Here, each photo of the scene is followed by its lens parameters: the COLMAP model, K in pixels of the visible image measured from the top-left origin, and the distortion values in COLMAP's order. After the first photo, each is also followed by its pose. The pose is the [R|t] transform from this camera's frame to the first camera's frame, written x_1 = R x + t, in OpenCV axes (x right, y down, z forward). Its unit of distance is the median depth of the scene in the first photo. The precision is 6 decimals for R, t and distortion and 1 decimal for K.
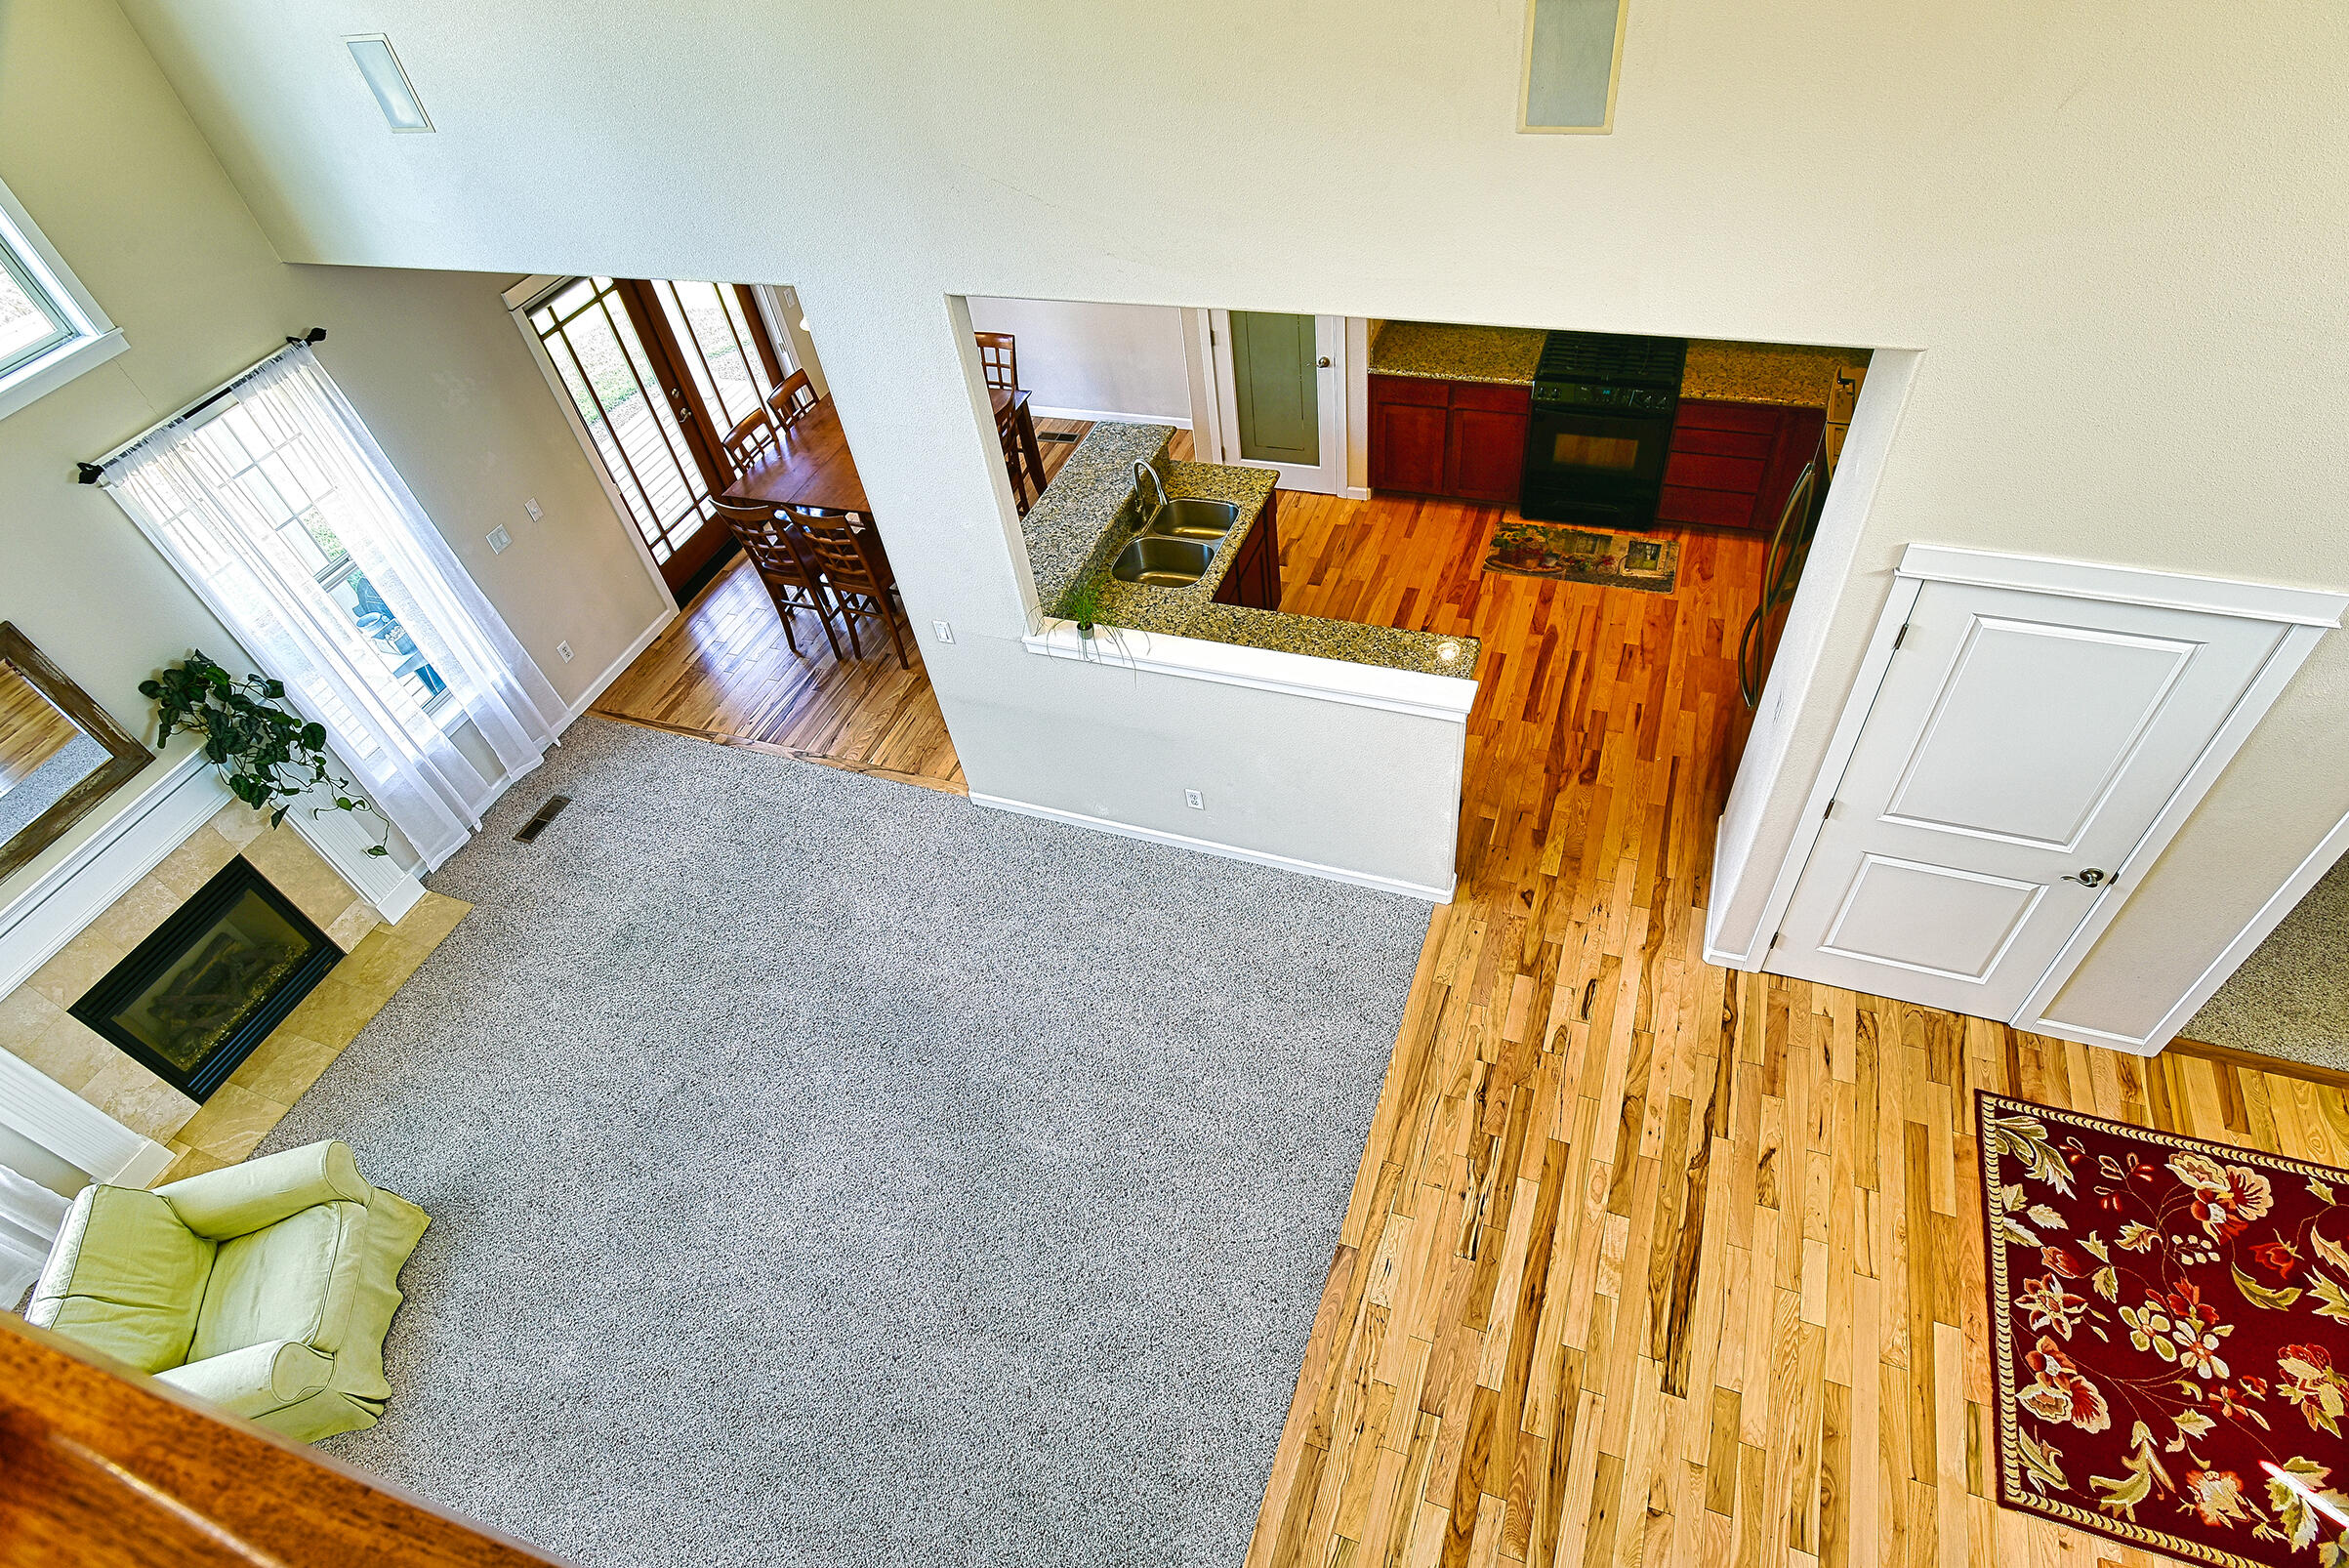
lens RADIAL K [[1190.9, 0, 1172.4], [0, 1190.9, 794.7], [0, 0, 1]] dist [-0.019671, -0.000563]
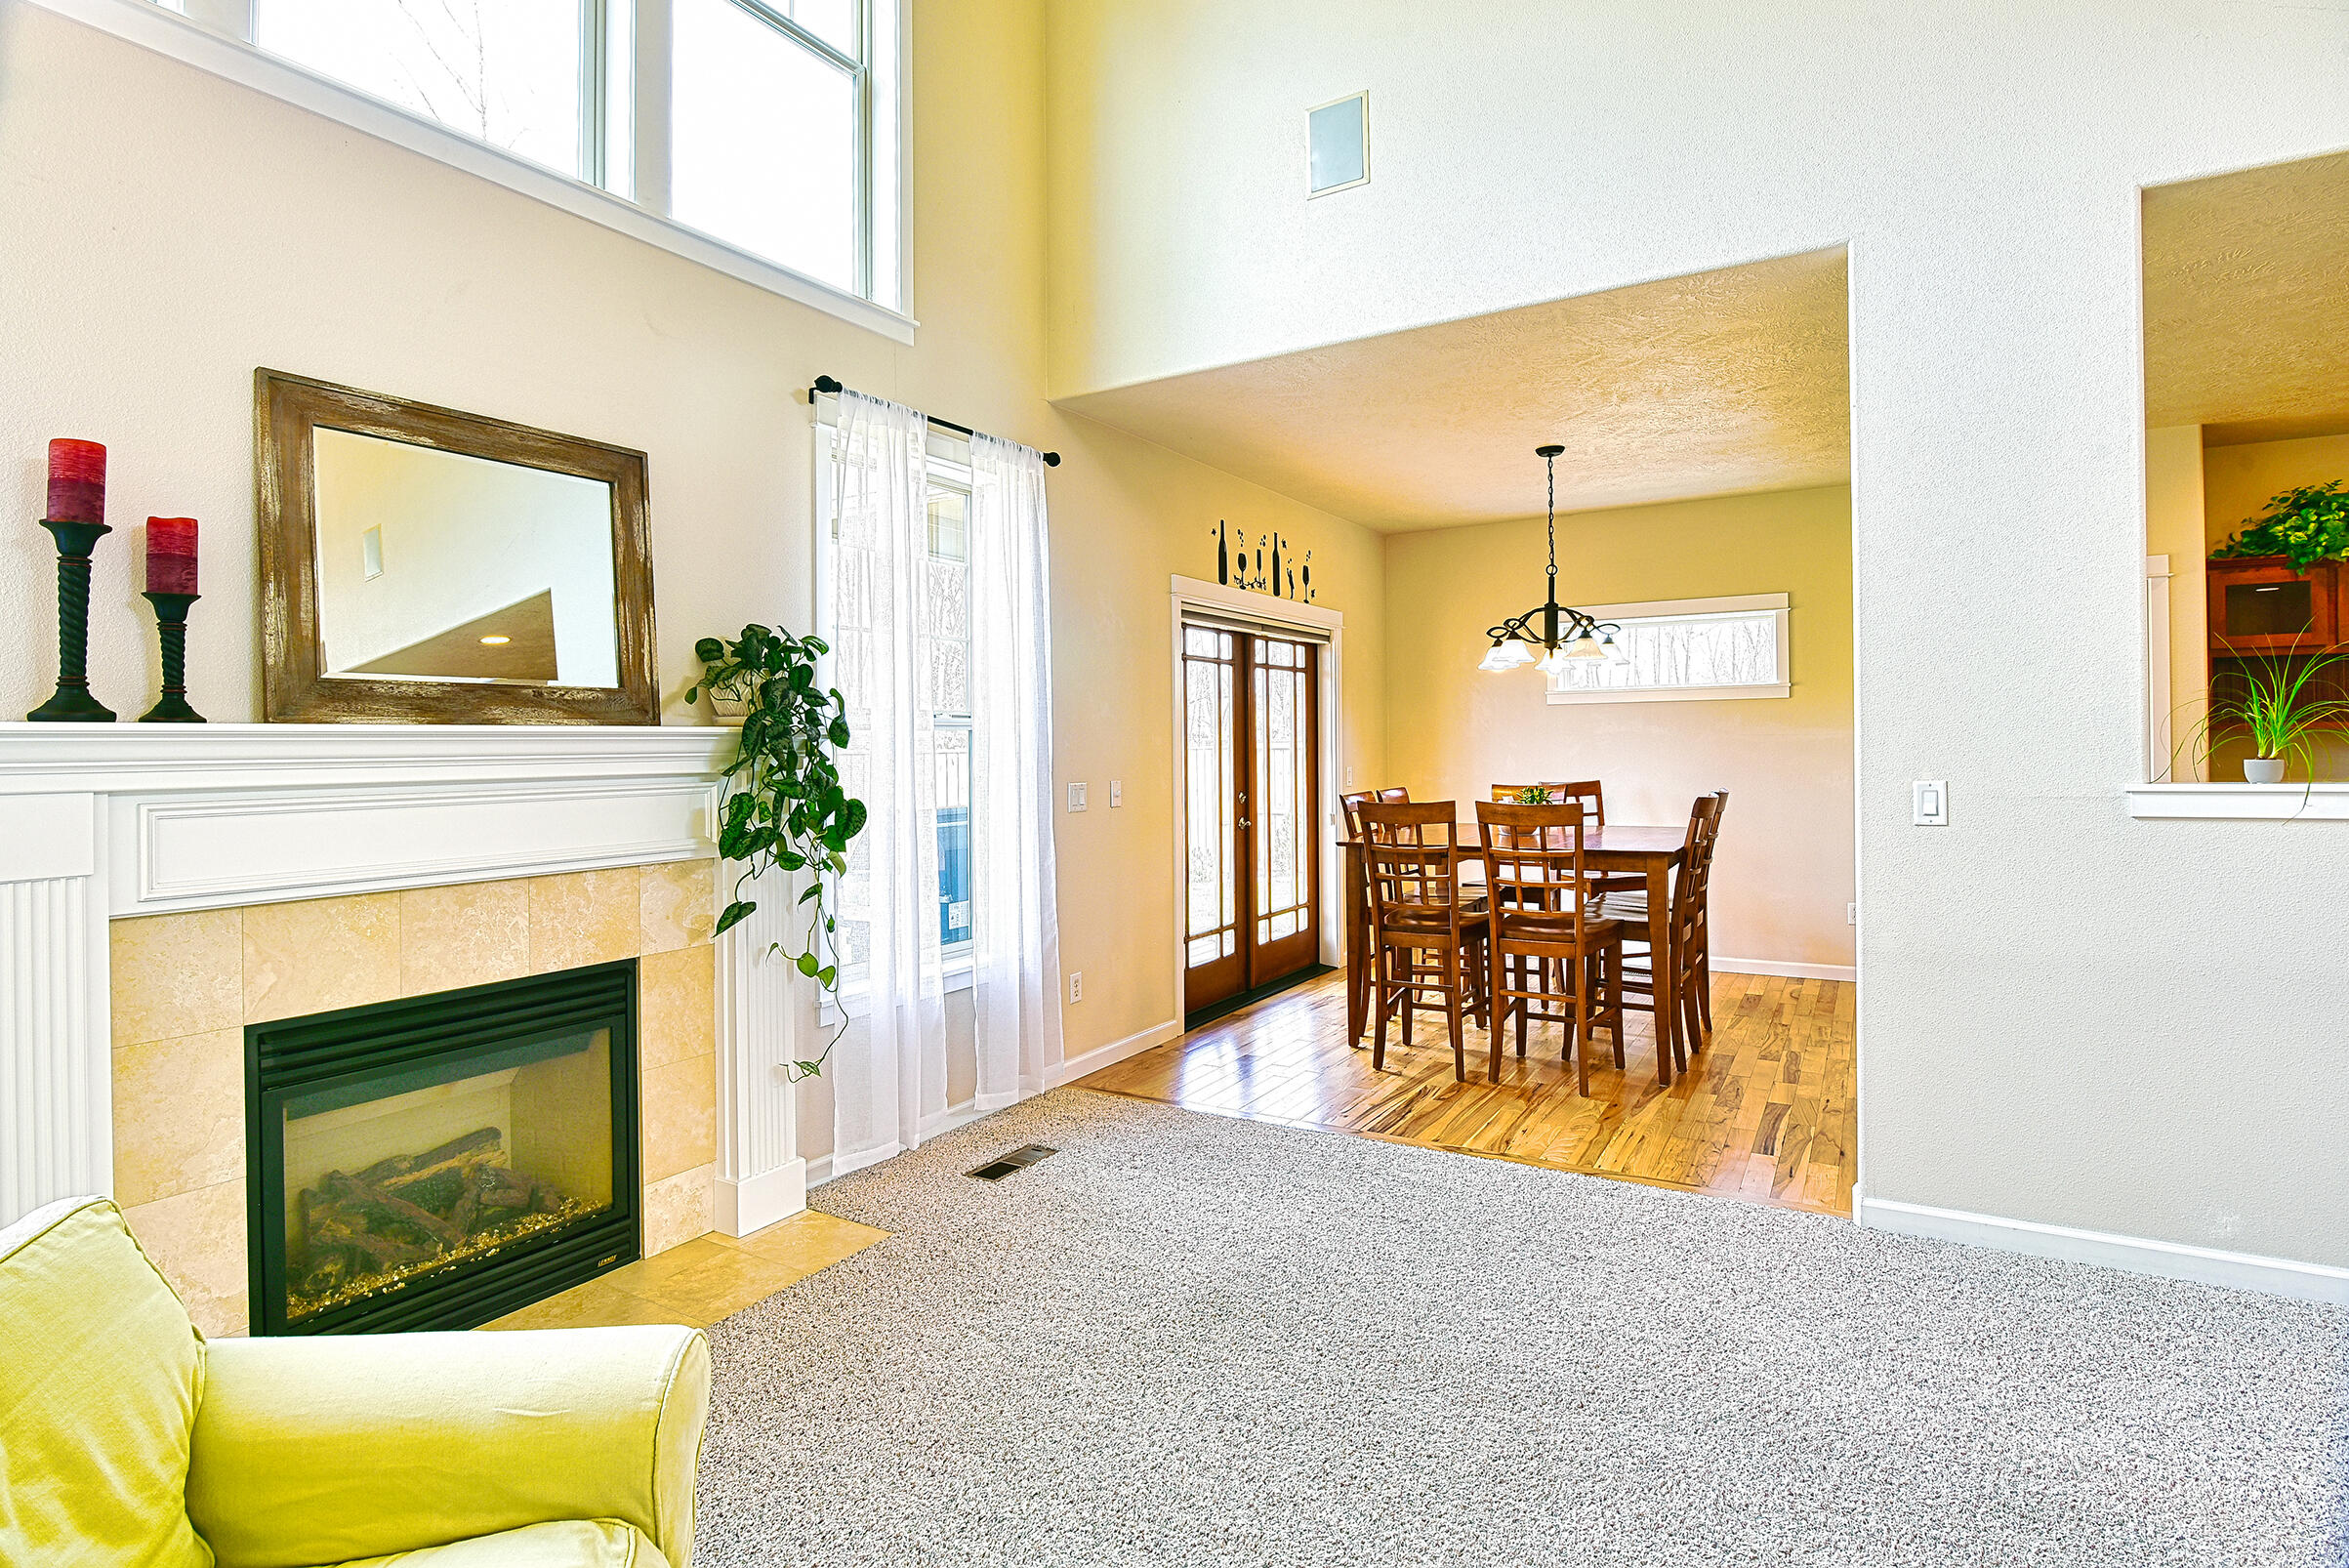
lens RADIAL K [[1183.9, 0, 1166.4], [0, 1183.9, 720.8], [0, 0, 1]] dist [-0.019525, 0.000311]
pose [[0.976476, 0.109481, -0.185762, -0.418171], [-0.210433, 0.671753, -0.710258, 0.304719], [0.047026, 0.732640, 0.678989, 0.501293]]
